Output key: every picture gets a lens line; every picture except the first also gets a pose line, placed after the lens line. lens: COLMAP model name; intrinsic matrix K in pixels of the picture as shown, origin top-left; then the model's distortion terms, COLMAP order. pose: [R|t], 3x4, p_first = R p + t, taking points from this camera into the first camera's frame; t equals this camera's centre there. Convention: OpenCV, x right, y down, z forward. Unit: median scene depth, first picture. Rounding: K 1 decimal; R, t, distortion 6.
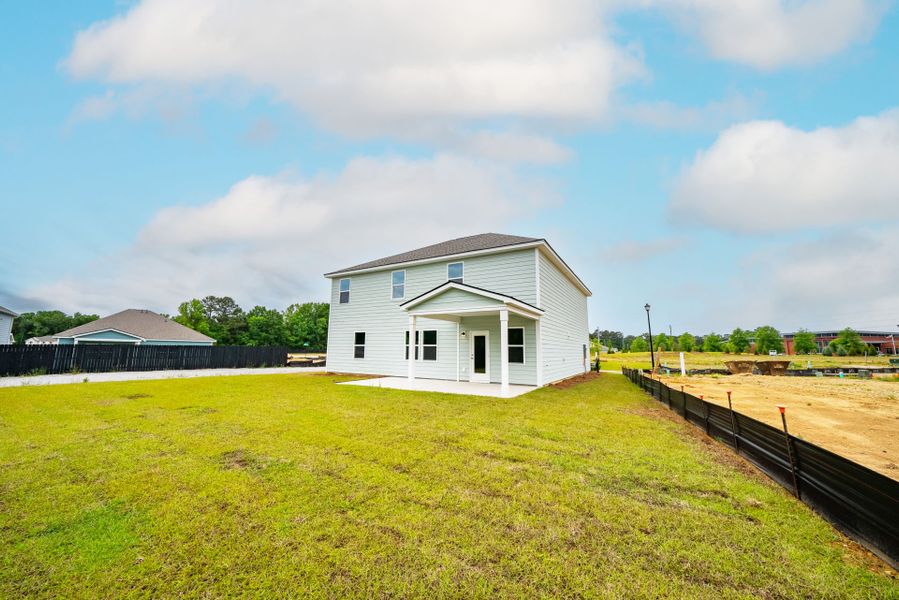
lens RADIAL K [[329.5, 0, 453.8], [0, 329.5, 294.7], [0, 0, 1]] dist [-0.010797, -0.000197]
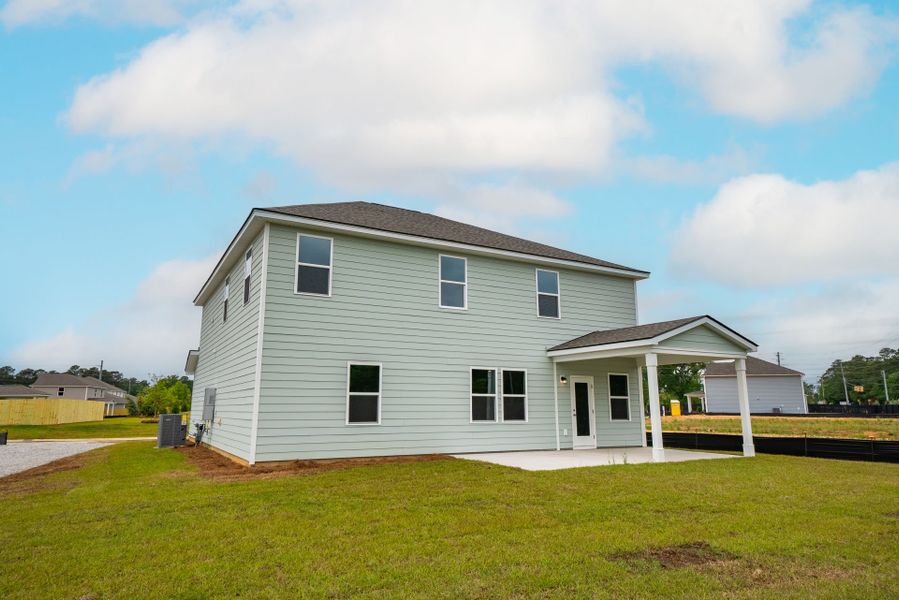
lens RADIAL K [[555.1, 0, 443.8], [0, 555.1, 291.0], [0, 0, 1]] dist [0.027194, 0.008538]
pose [[0.512701, 0.165072, 0.842549, -1.027851], [-0.139454, 0.984323, -0.107989, 0.092560], [-0.847166, -0.062131, 0.527683, 0.577488]]
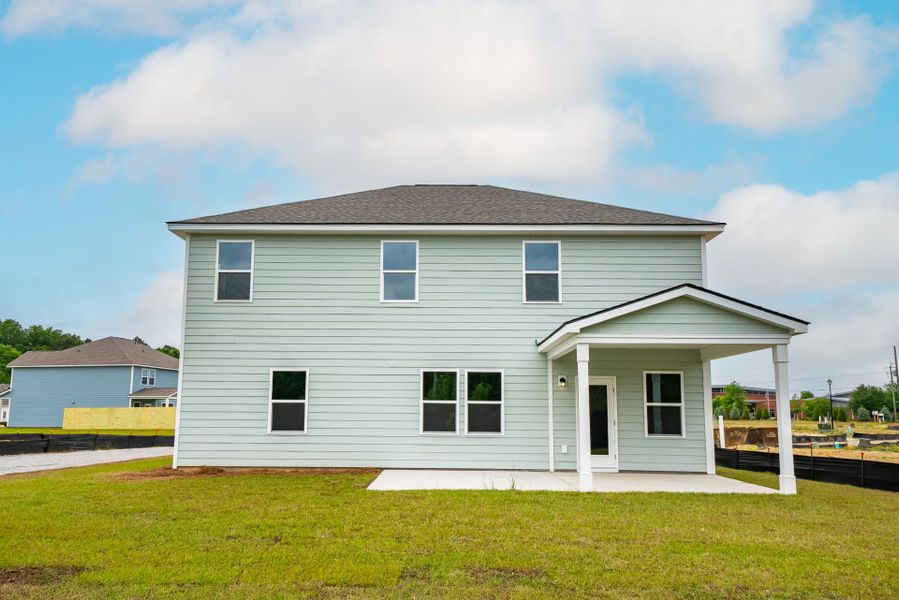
lens RADIAL K [[647.7, 0, 448.2], [0, 647.7, 325.0], [0, 0, 1]] dist [0.035577, 0.009607]
pose [[0.872517, 0.062978, 0.484507, -0.594357], [-0.080490, 0.996636, 0.015403, 0.027803], [-0.481907, -0.052437, 0.874652, 0.181262]]
